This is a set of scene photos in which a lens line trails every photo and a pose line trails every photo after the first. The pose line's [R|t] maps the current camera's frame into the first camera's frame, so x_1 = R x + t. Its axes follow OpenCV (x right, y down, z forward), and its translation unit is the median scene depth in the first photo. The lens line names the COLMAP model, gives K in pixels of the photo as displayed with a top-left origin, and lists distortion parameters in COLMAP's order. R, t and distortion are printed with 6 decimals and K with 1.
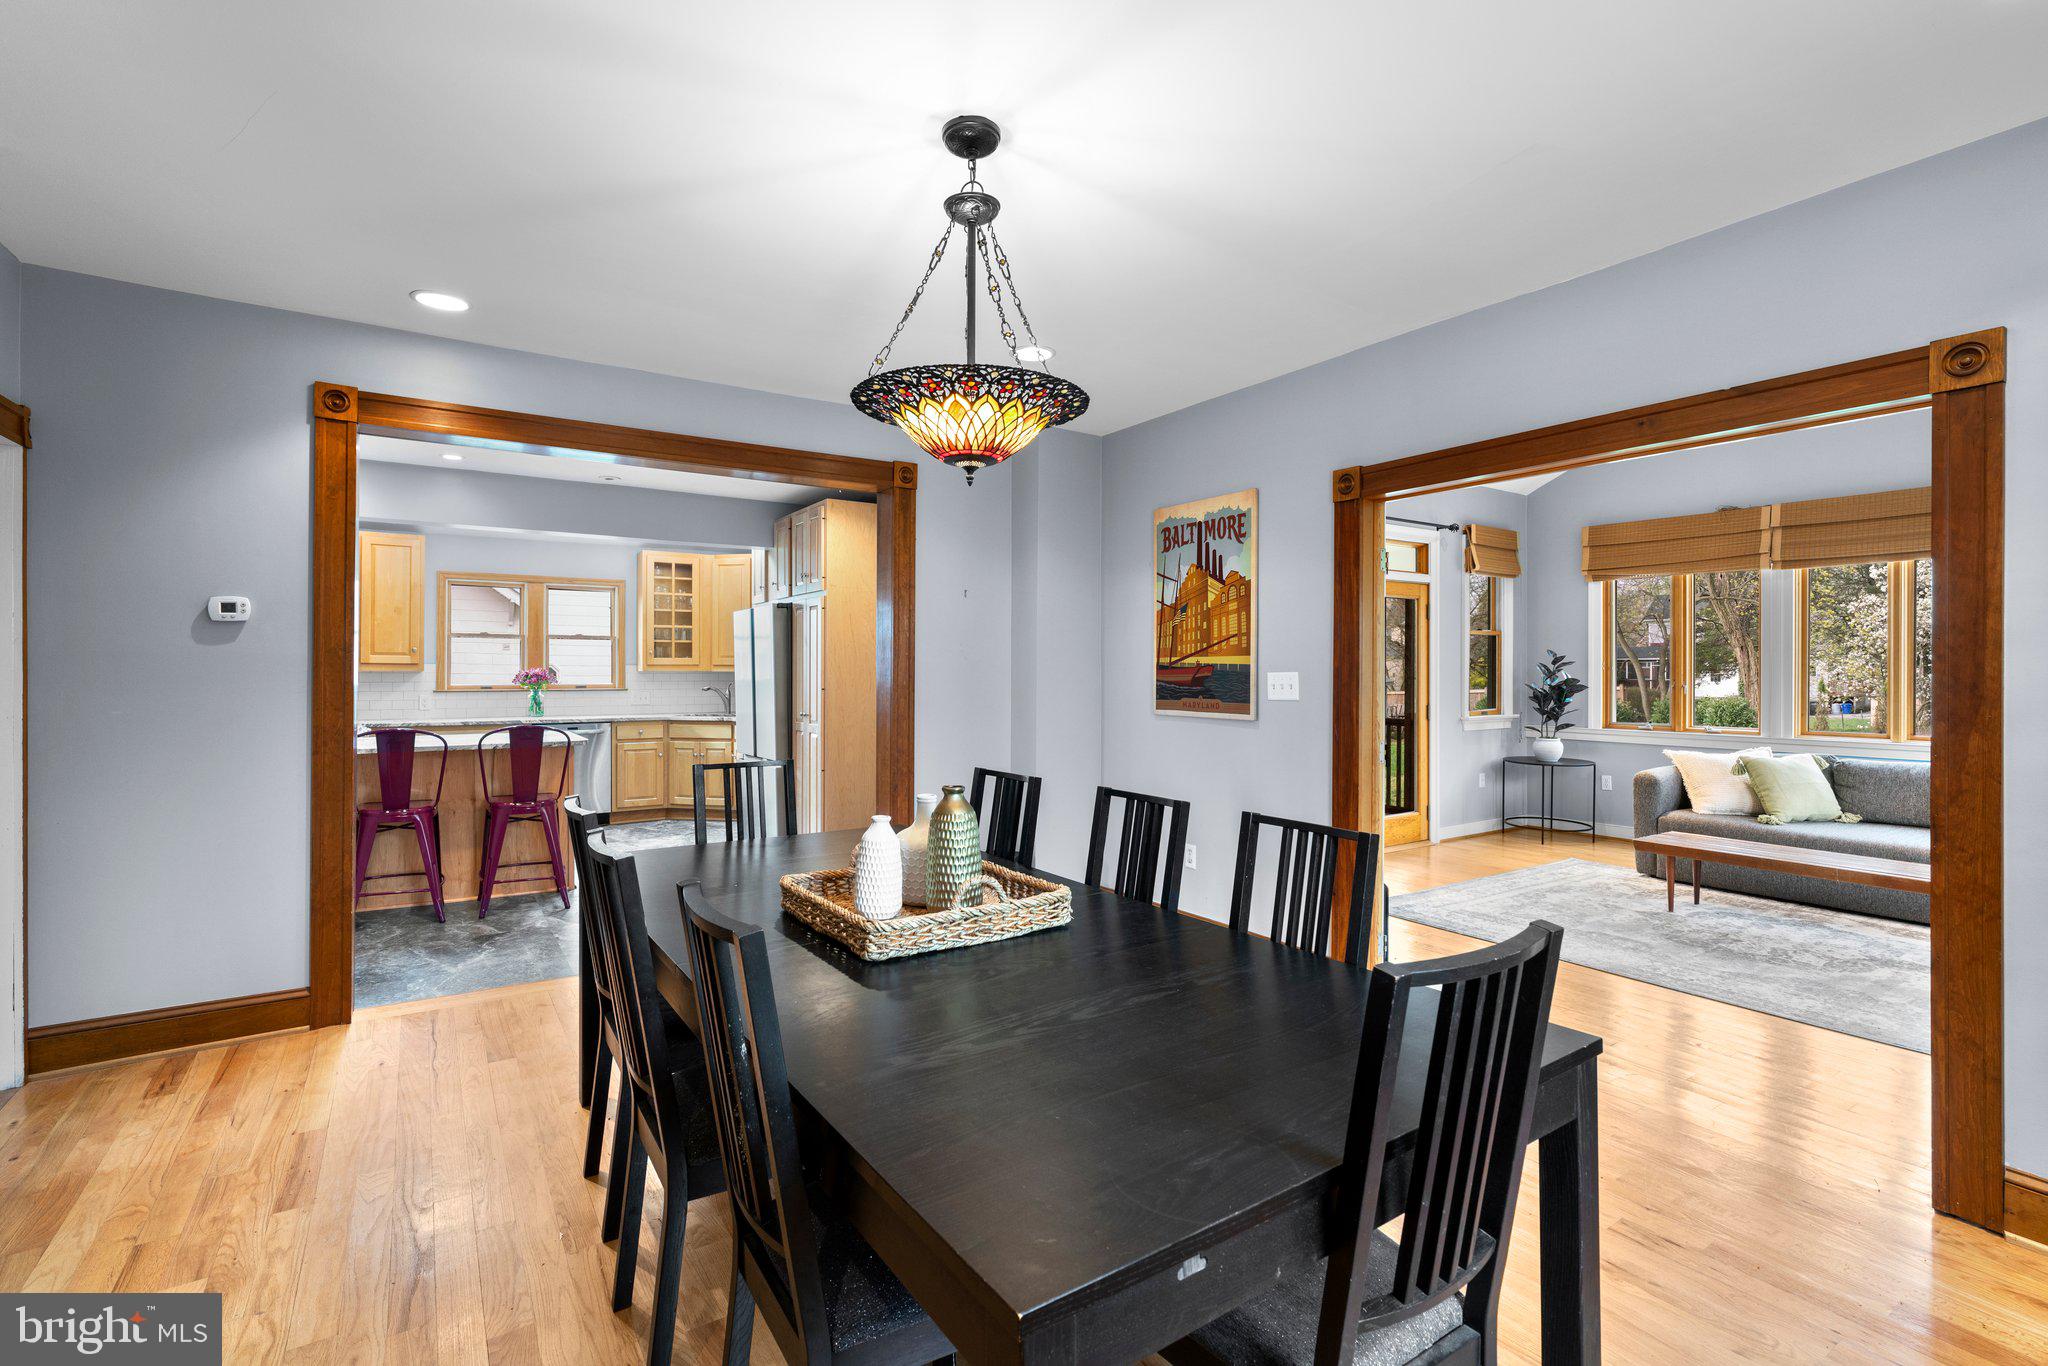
lens RADIAL K [[938.4, 0, 1009.3], [0, 938.4, 664.5], [0, 0, 1]] dist [-0.001838, 0.000218]
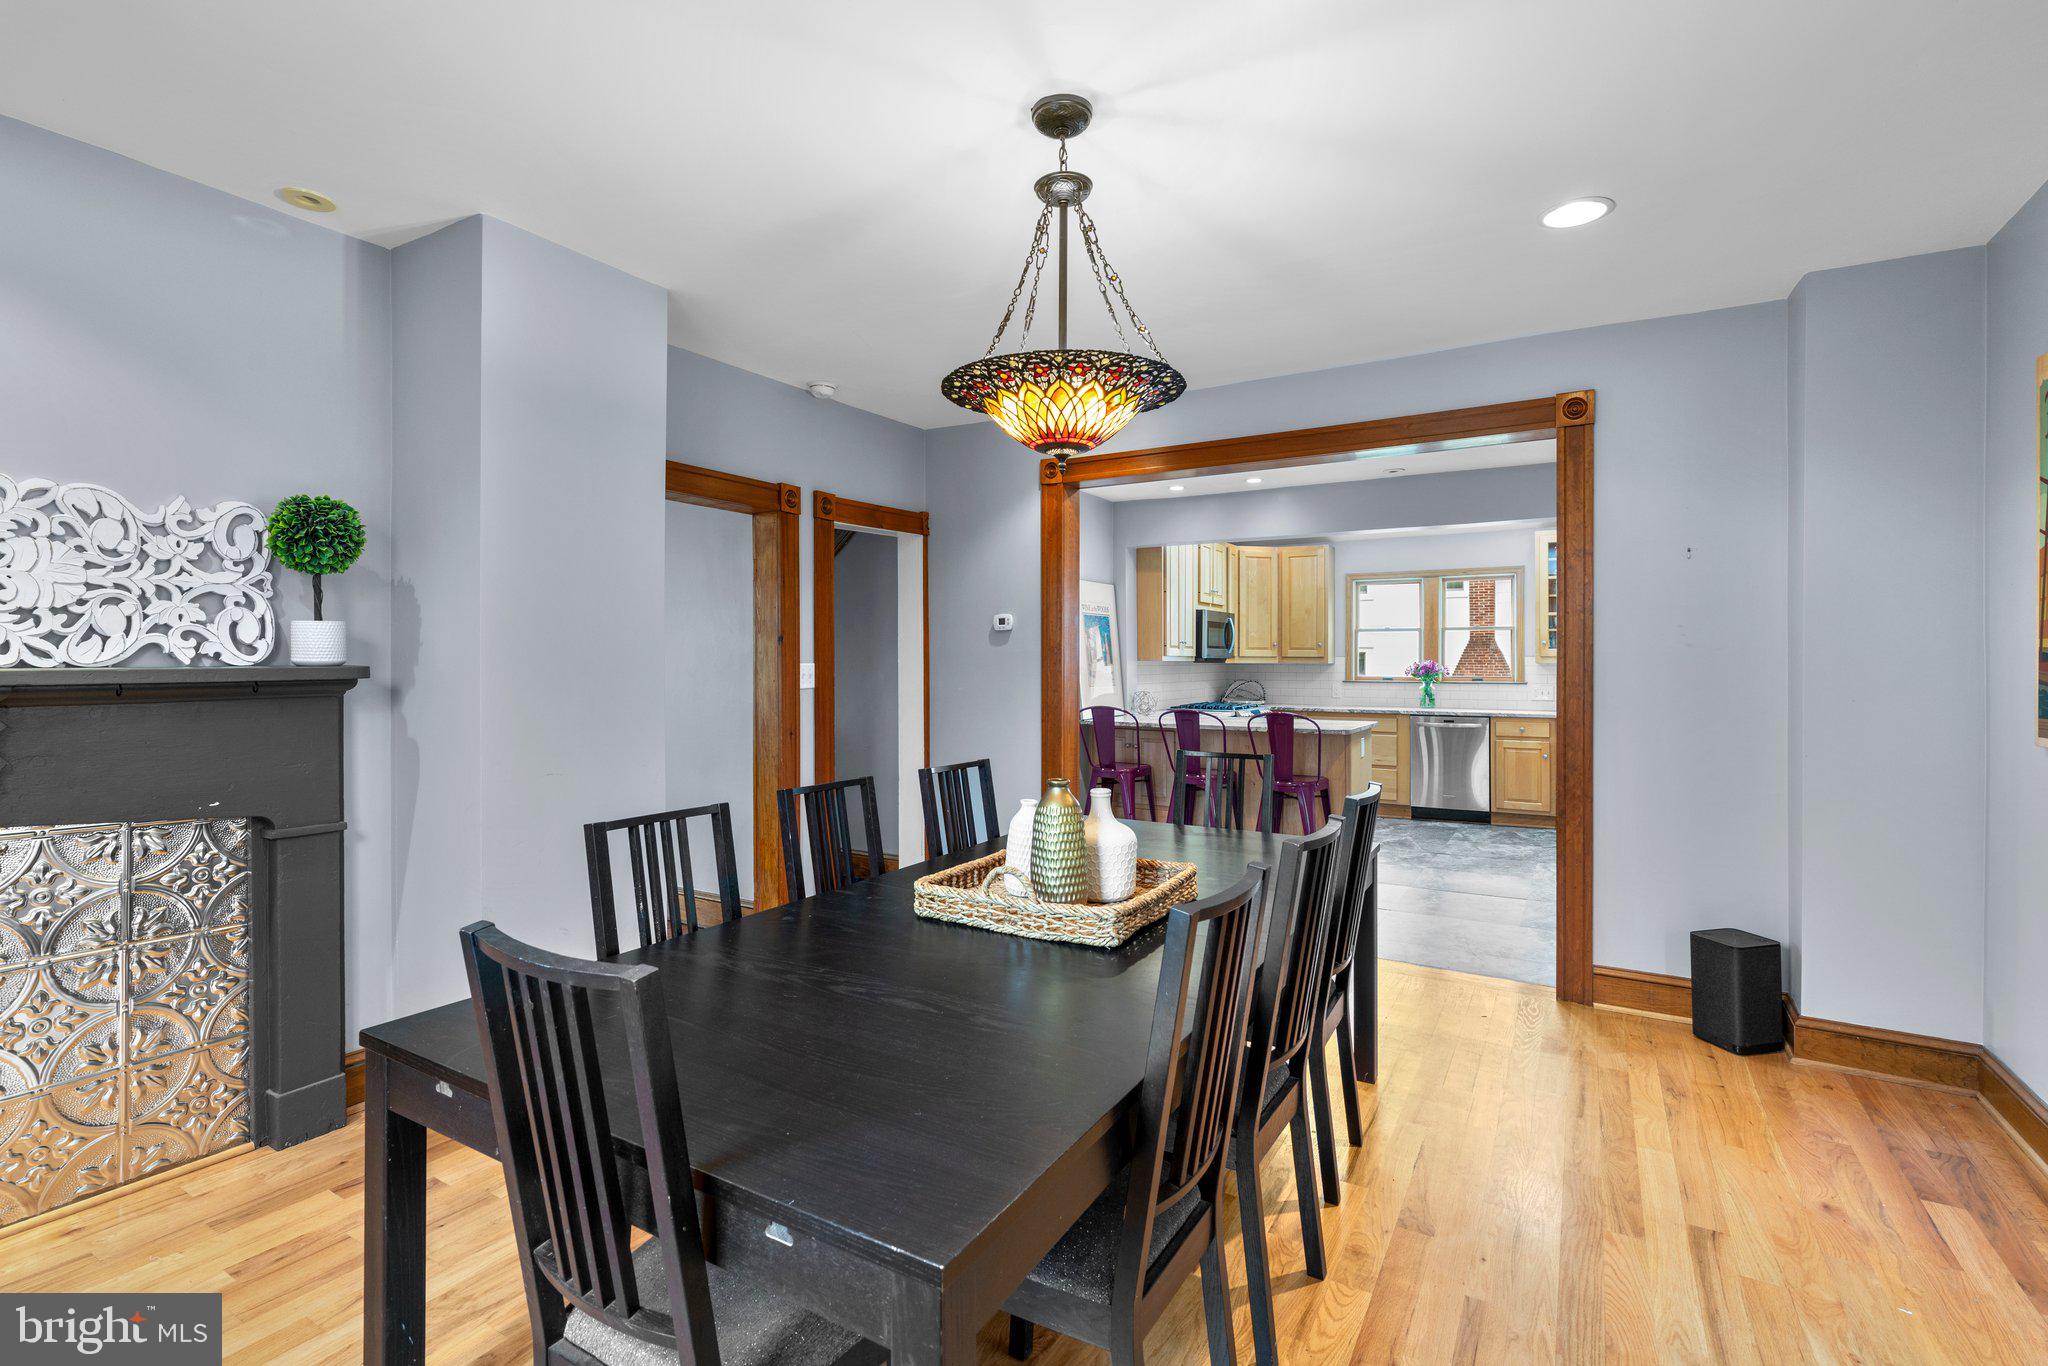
lens RADIAL K [[938.4, 0, 1009.3], [0, 938.4, 664.5], [0, 0, 1]] dist [-0.001838, 0.000218]
pose [[0.428345, 0.001999, -0.903613, 0.239595], [0.004786, 0.999979, 0.004481, 0.001032], [0.903603, -0.006244, 0.428326, 0.155454]]
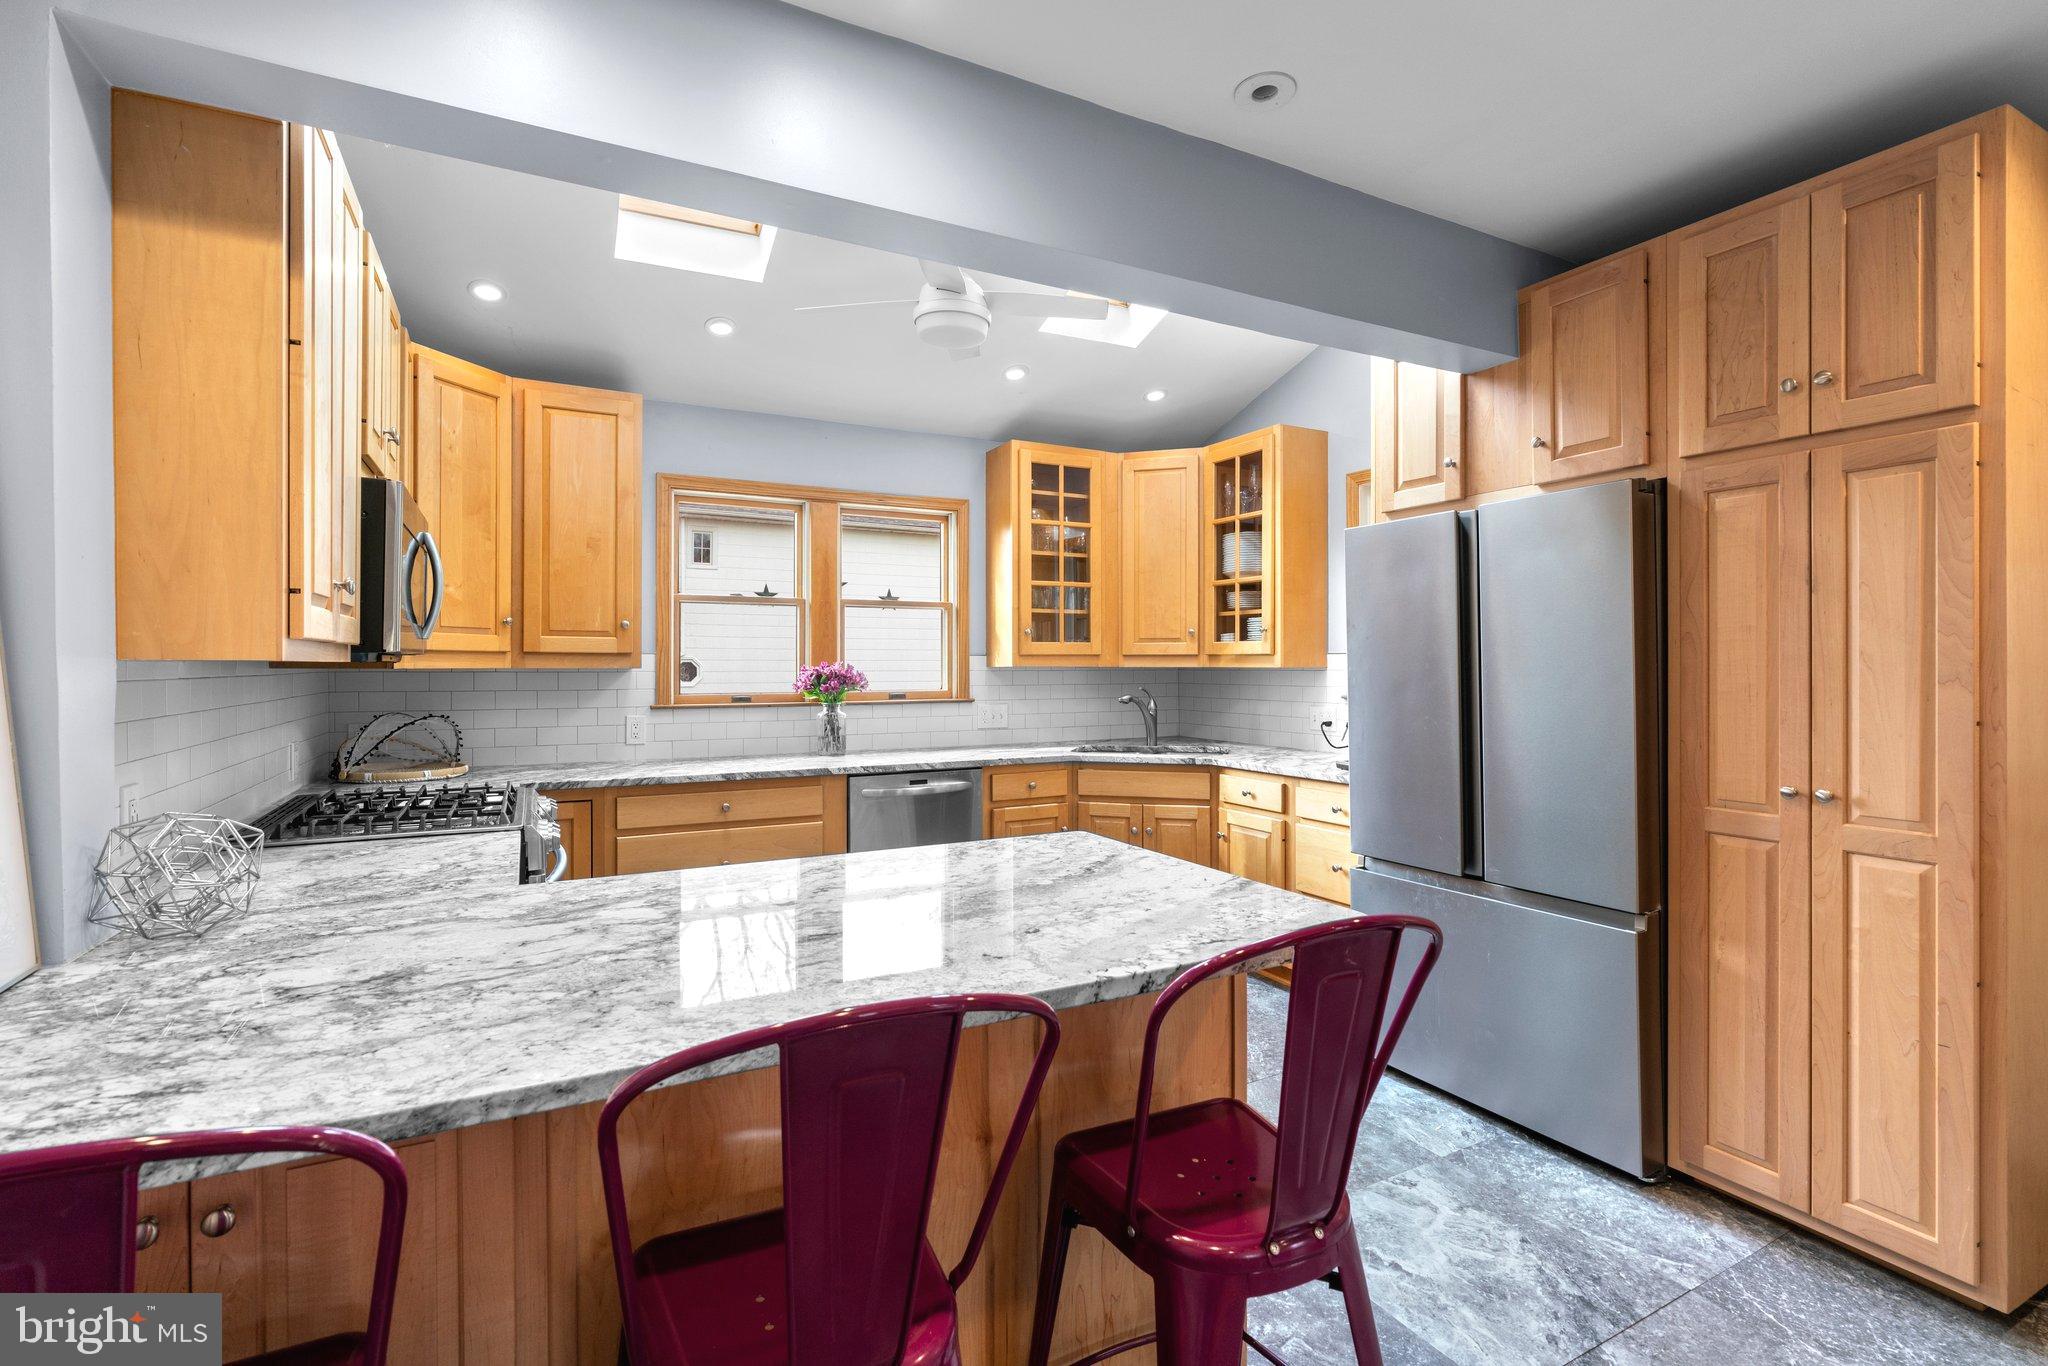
lens RADIAL K [[938.4, 0, 1009.3], [0, 938.4, 664.5], [0, 0, 1]] dist [-0.001838, 0.000218]
pose [[0.996063, -0.003585, -0.088576, -0.378608], [0.004224, 0.999966, 0.007020, 0.001996], [0.088548, -0.007366, 0.996045, 0.511976]]
